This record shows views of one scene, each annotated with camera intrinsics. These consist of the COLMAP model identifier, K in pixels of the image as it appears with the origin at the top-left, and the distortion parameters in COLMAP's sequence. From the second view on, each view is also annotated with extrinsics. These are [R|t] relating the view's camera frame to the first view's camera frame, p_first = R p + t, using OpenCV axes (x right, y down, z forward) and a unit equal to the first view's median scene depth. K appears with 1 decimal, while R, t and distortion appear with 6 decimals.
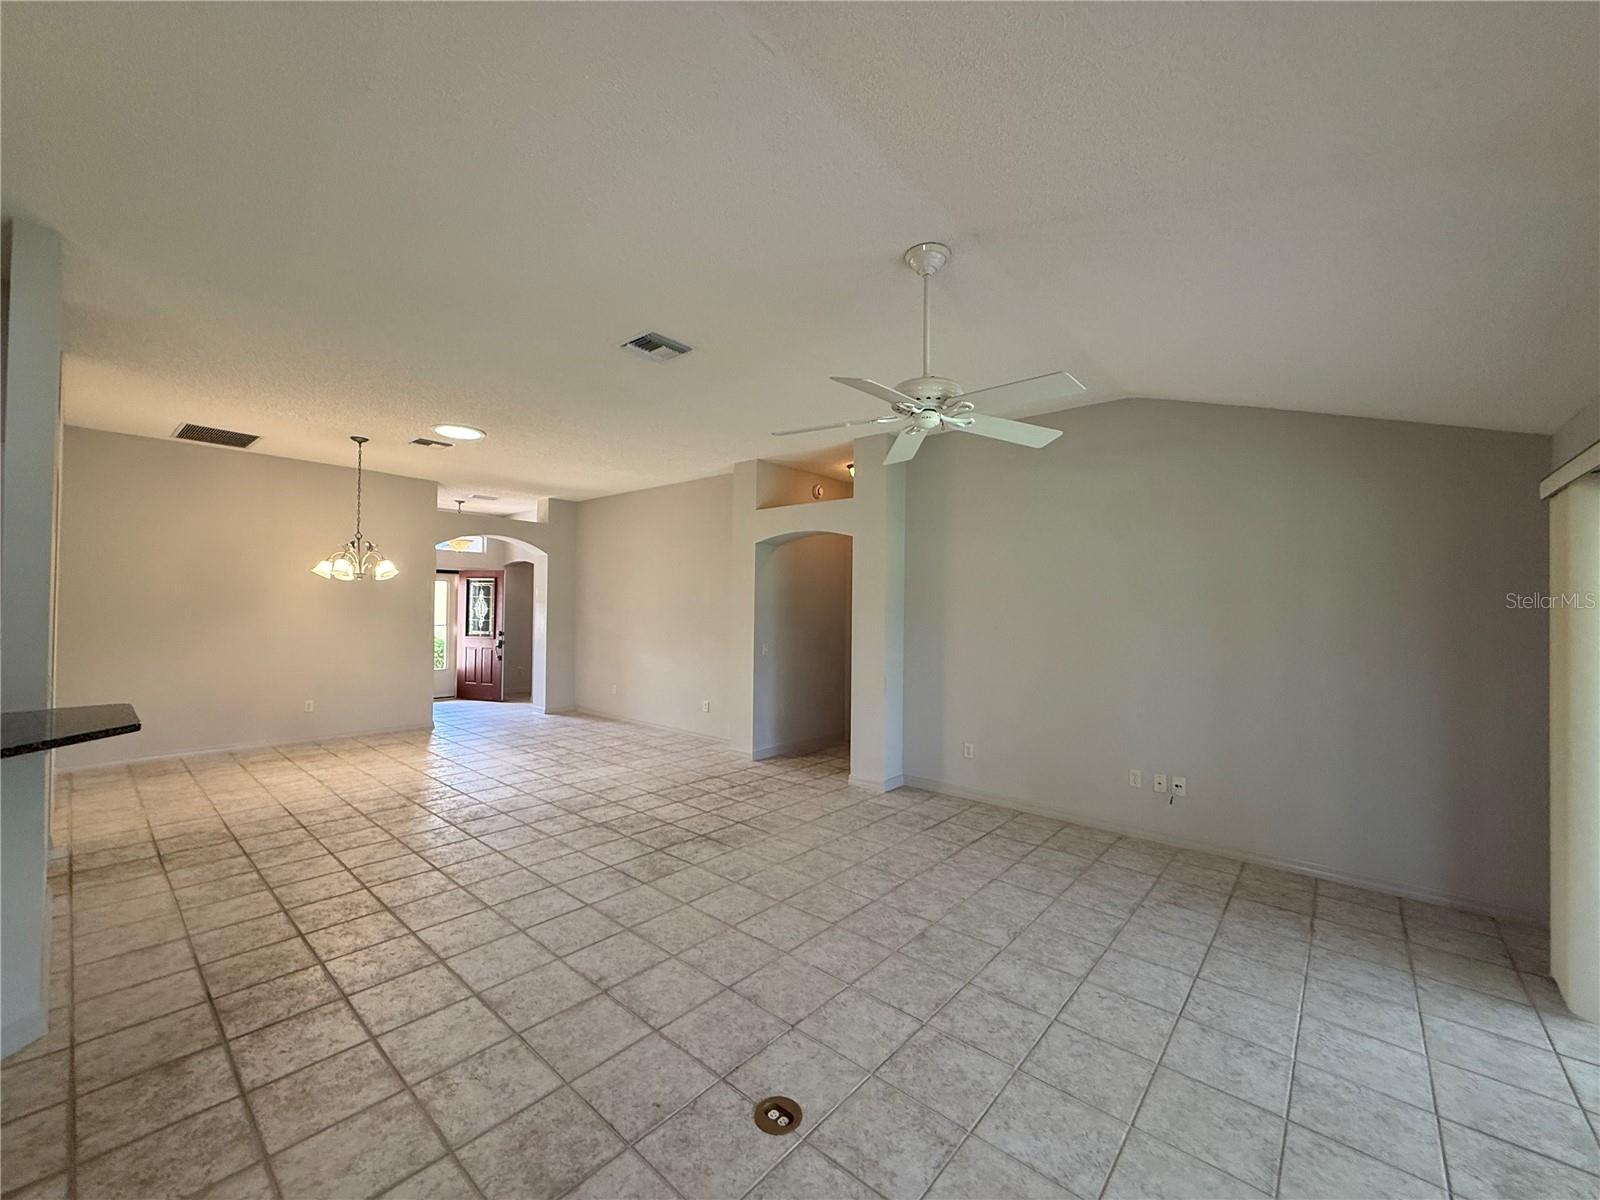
lens RADIAL K [[635.7, 0, 796.8], [0, 635.7, 600.6], [0, 0, 1]] dist [0.000274, 0.000076]
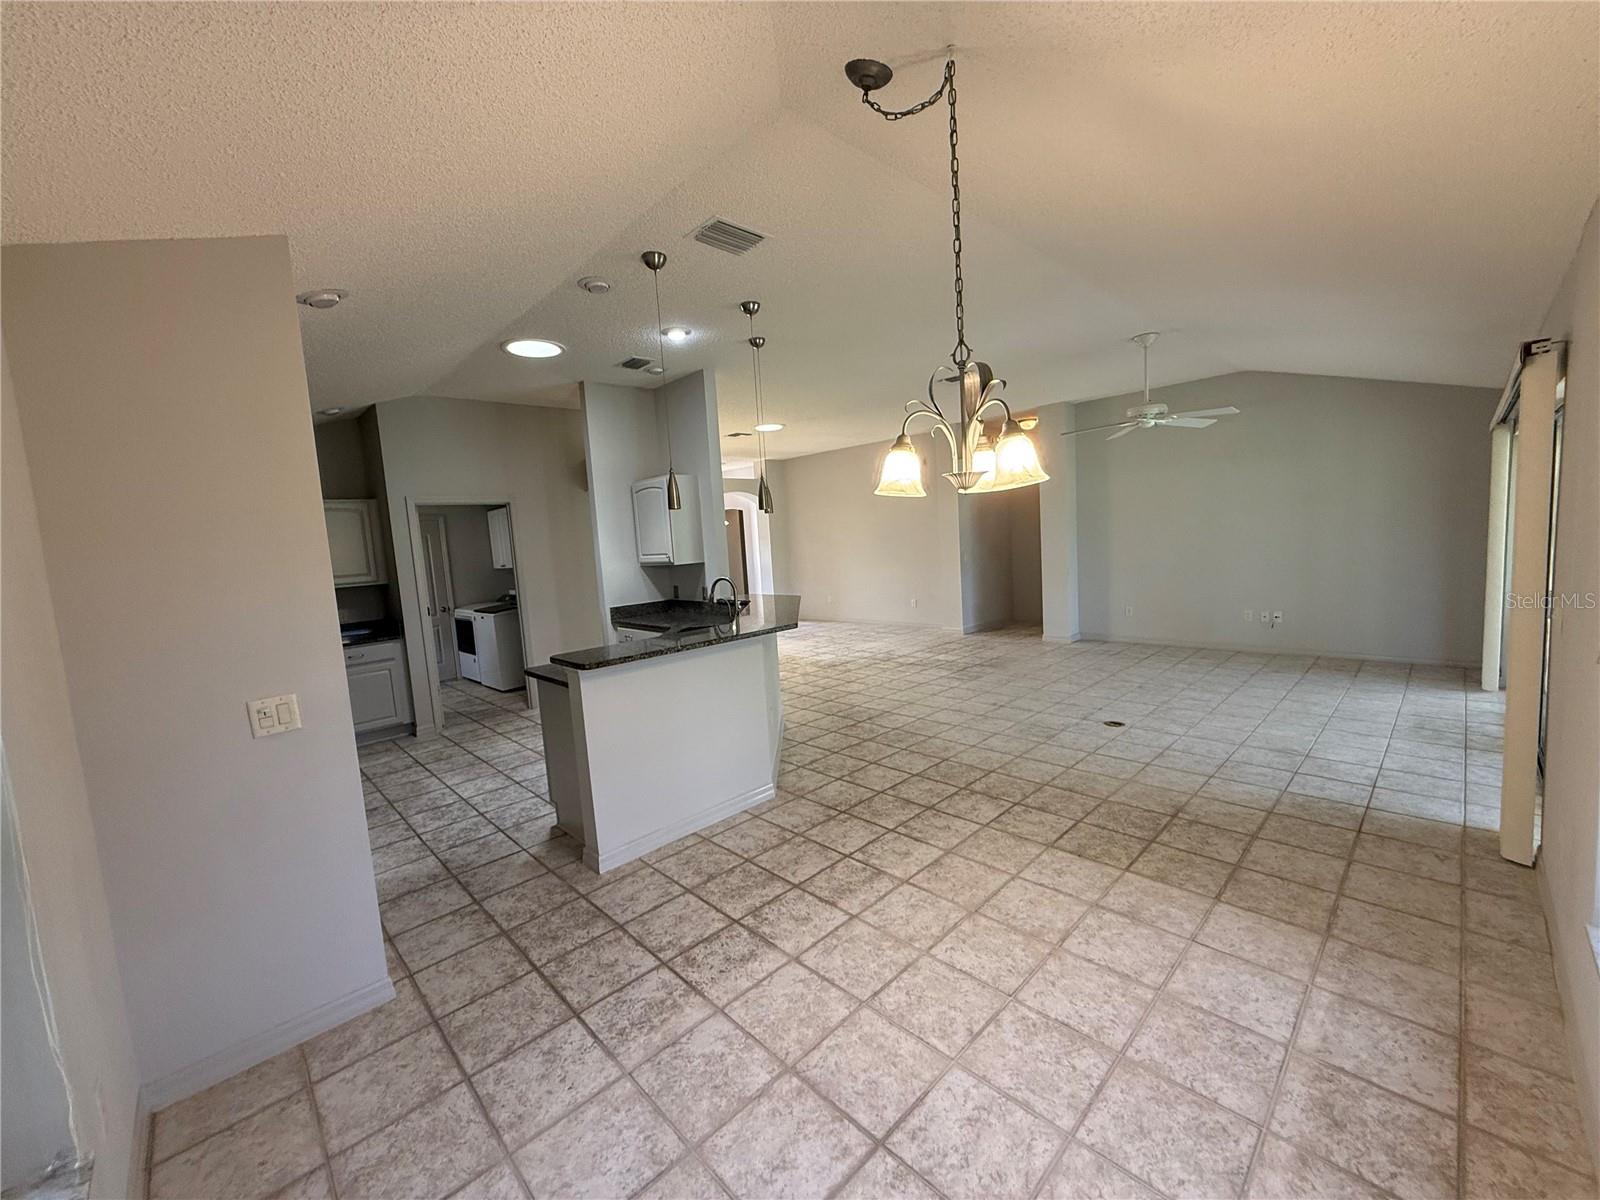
lens RADIAL K [[635.1, 0, 796.1], [0, 635.1, 597.1], [0, 0, 1]] dist [0.000065, -0.000158]
pose [[0.993076, -0.067296, -0.096289, -0.436636], [0.077391, 0.991428, 0.105269, -0.023798], [0.088380, -0.111992, 0.989771, -0.672214]]
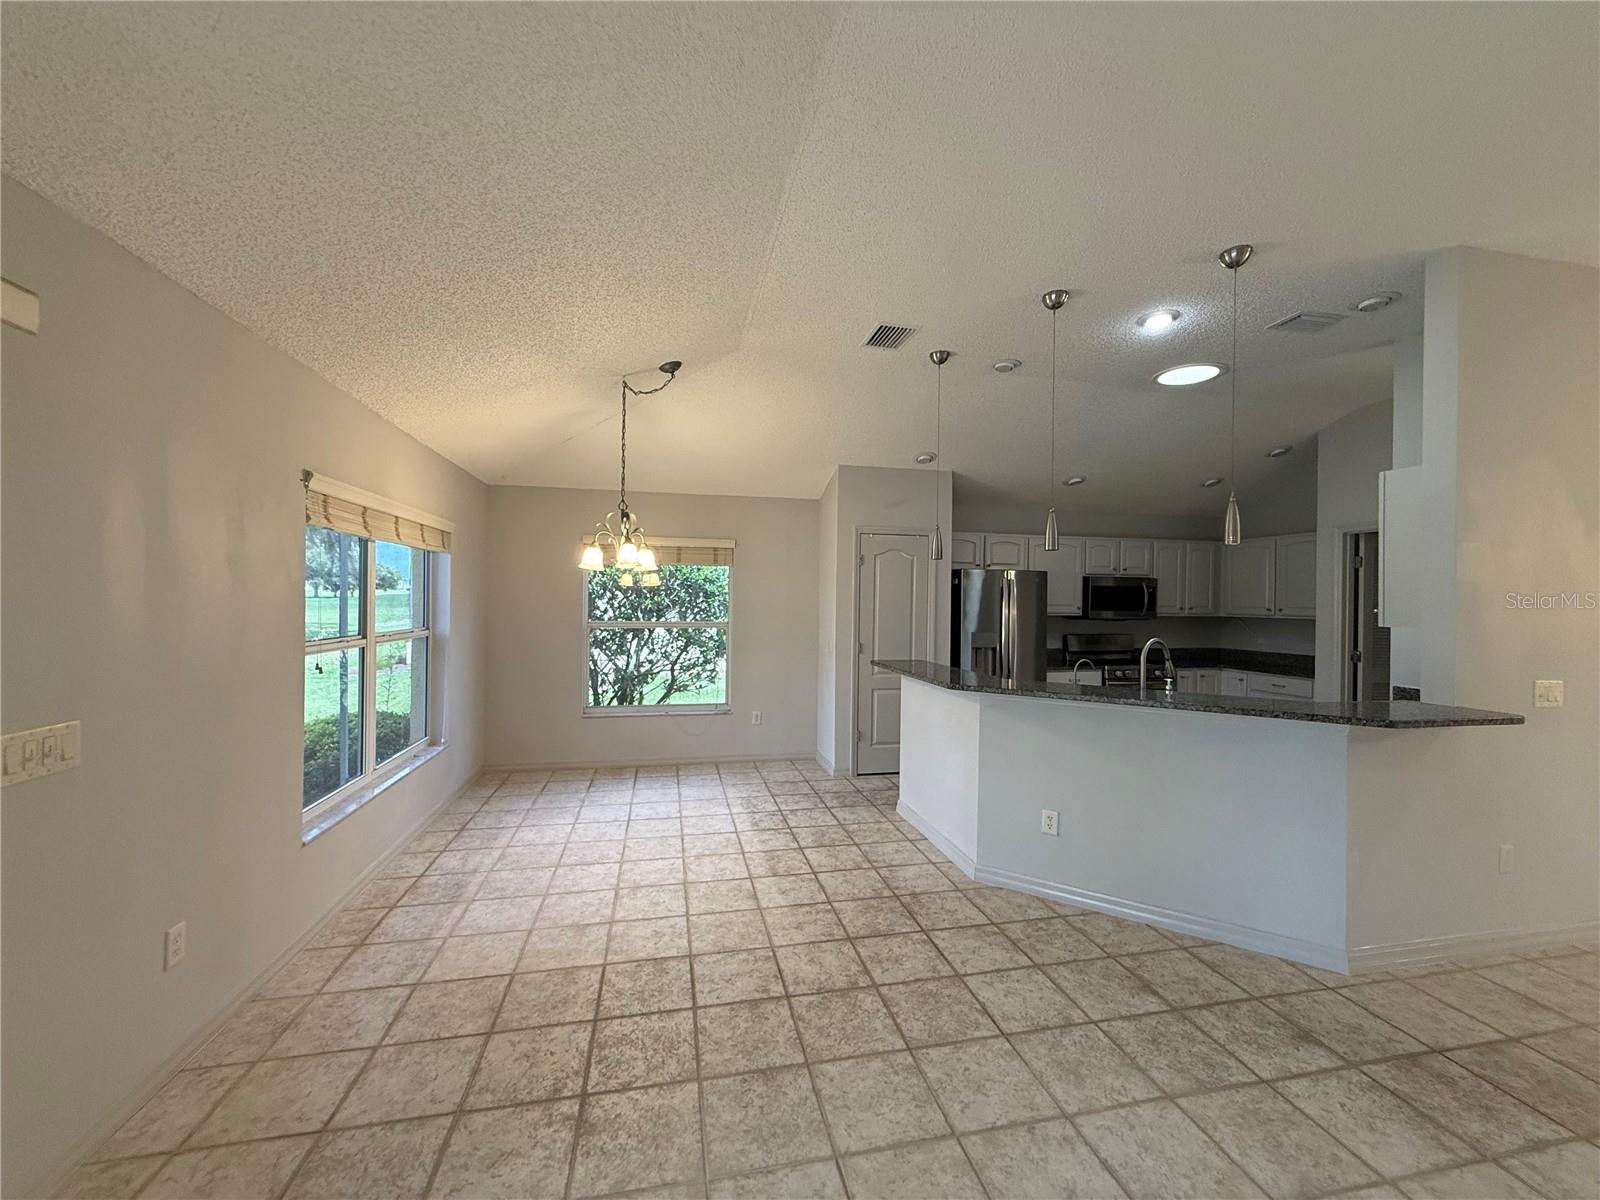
lens RADIAL K [[635.7, 0, 796.8], [0, 635.7, 600.6], [0, 0, 1]] dist [0.000274, 0.000076]
pose [[-0.602783, -0.019387, -0.797669, 0.177455], [-0.010437, 0.999811, -0.016413, 0.015508], [0.797837, -0.001568, -0.602872, 0.450709]]
